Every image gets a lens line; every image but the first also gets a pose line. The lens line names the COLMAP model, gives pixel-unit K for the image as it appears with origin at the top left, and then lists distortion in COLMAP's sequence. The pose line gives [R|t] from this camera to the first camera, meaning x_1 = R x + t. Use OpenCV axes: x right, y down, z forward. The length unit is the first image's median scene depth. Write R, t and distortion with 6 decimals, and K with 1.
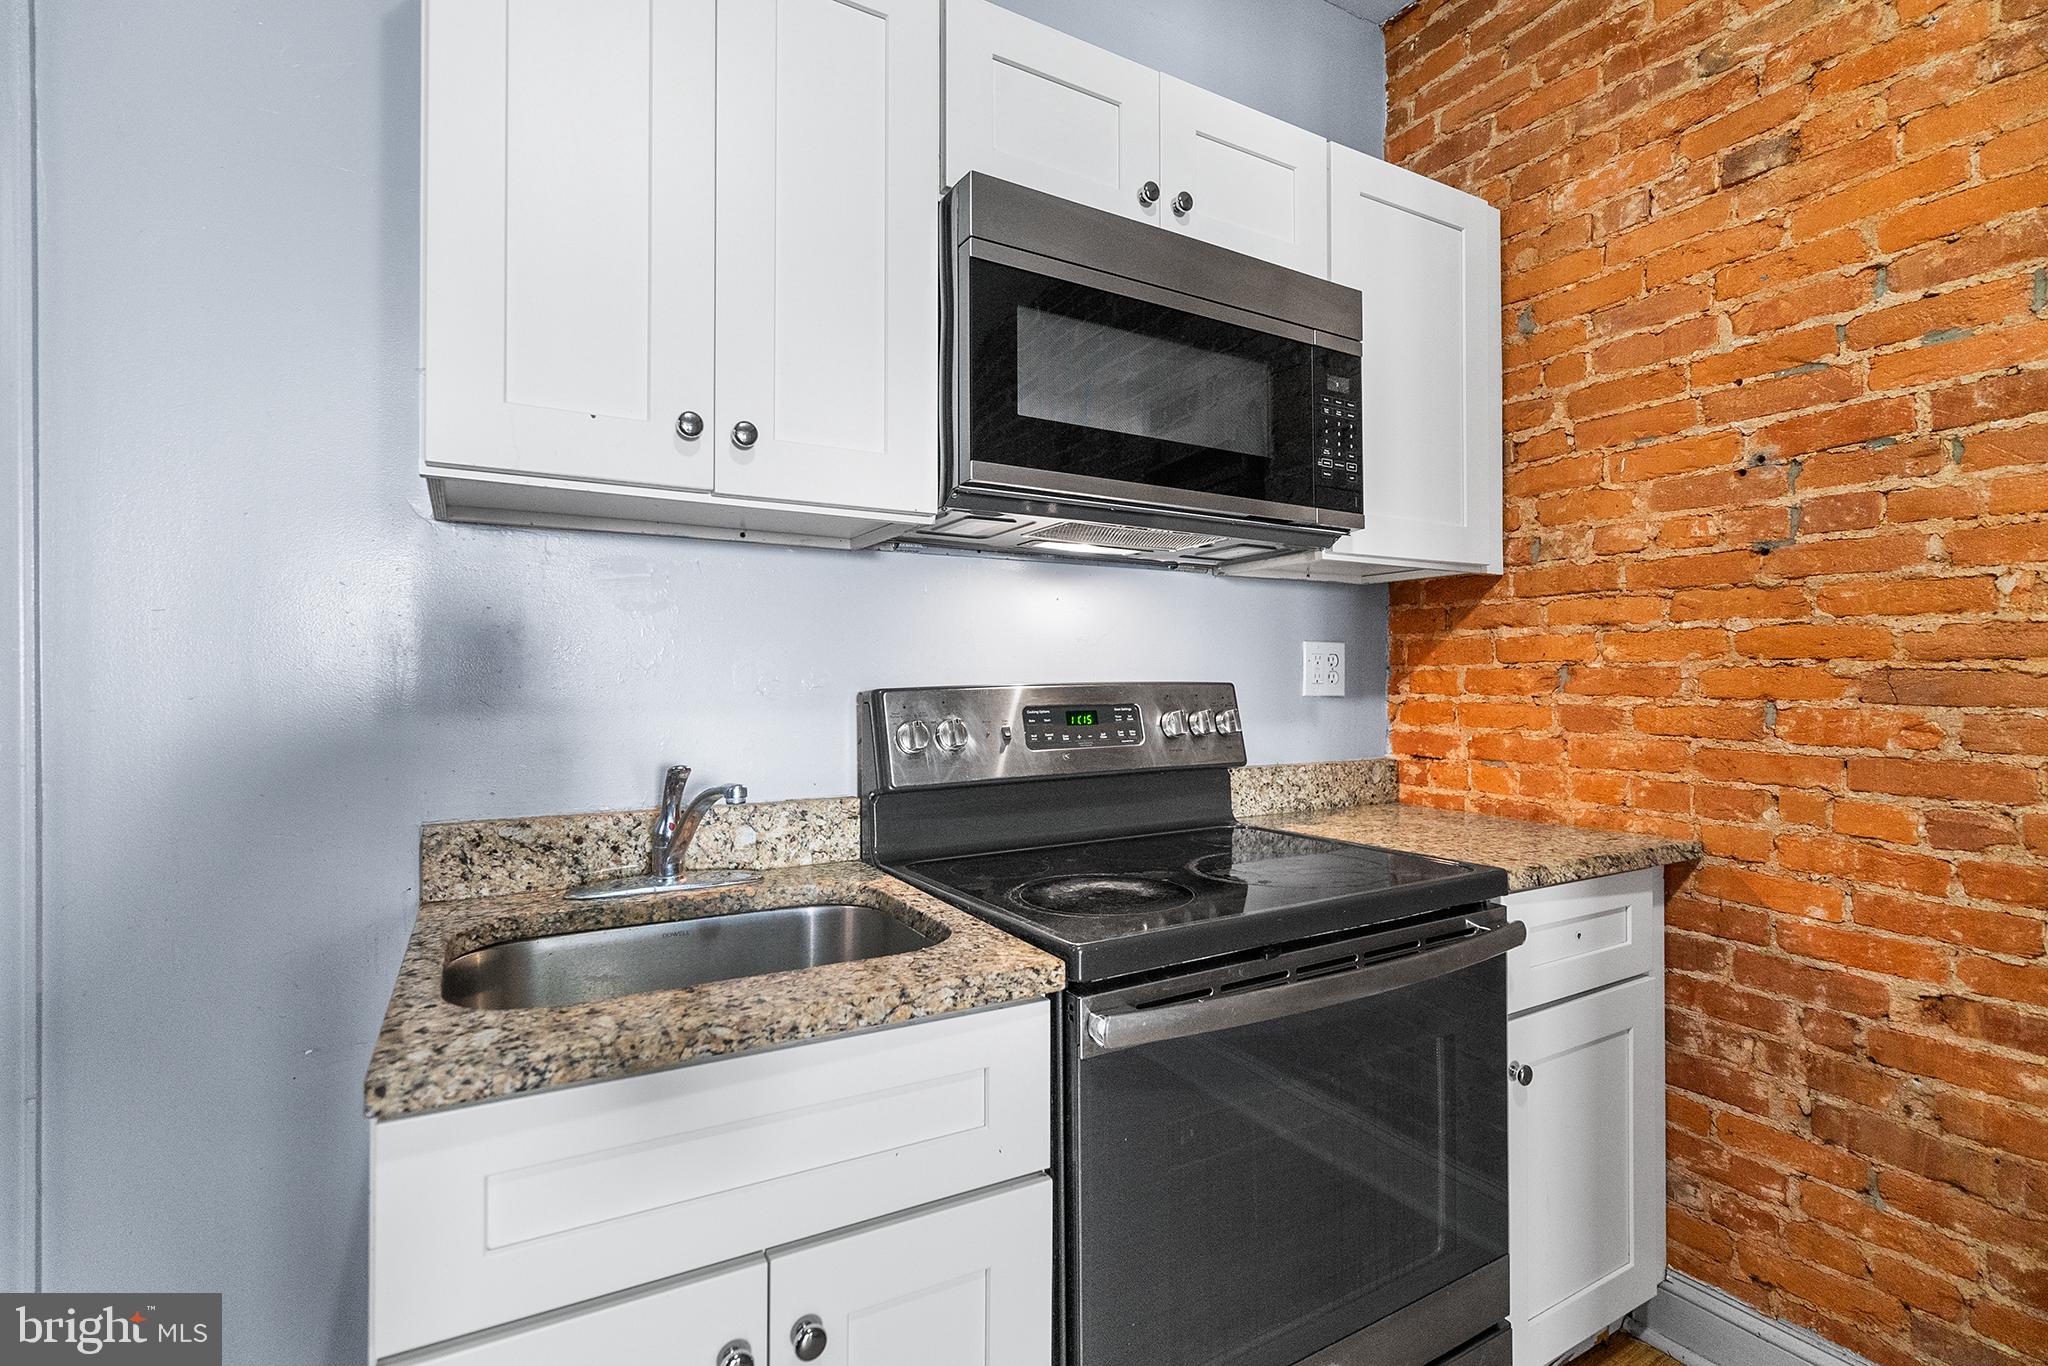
lens RADIAL K [[942.7, 0, 1023.2], [0, 942.7, 680.2], [0, 0, 1]] dist [-0.008088, 0.001999]
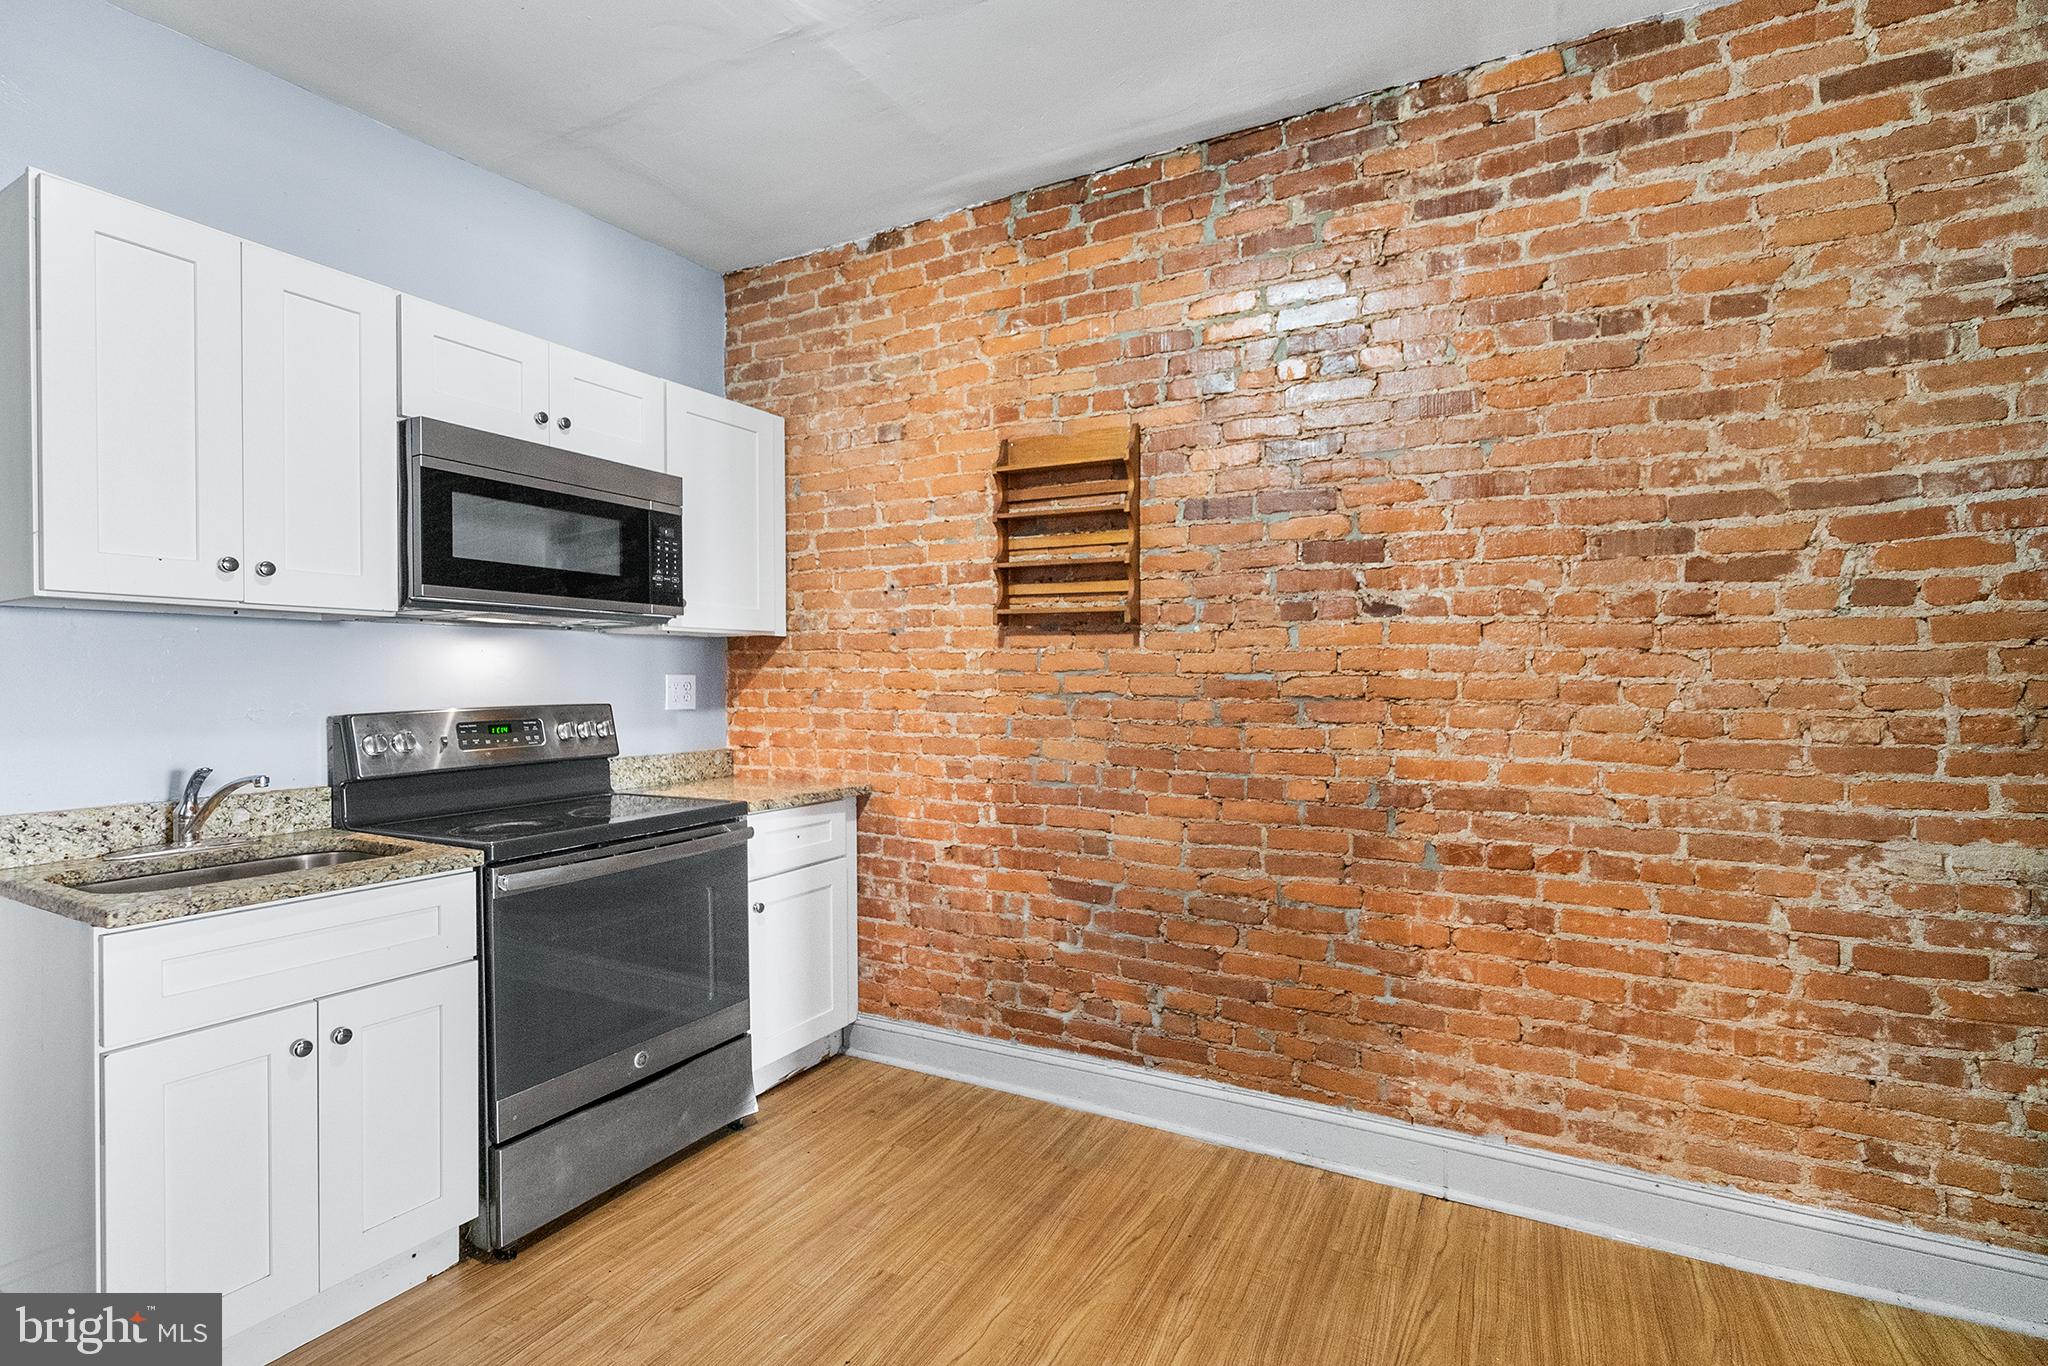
lens RADIAL K [[942.7, 0, 1017.9], [0, 942.7, 684.5], [0, 0, 1]] dist [-0.008088, 0.001999]
pose [[0.854753, -0.005527, 0.519006, -0.013564], [0.003650, 0.999983, 0.004637, -0.041439], [-0.519023, -0.002069, 0.854758, -0.849951]]
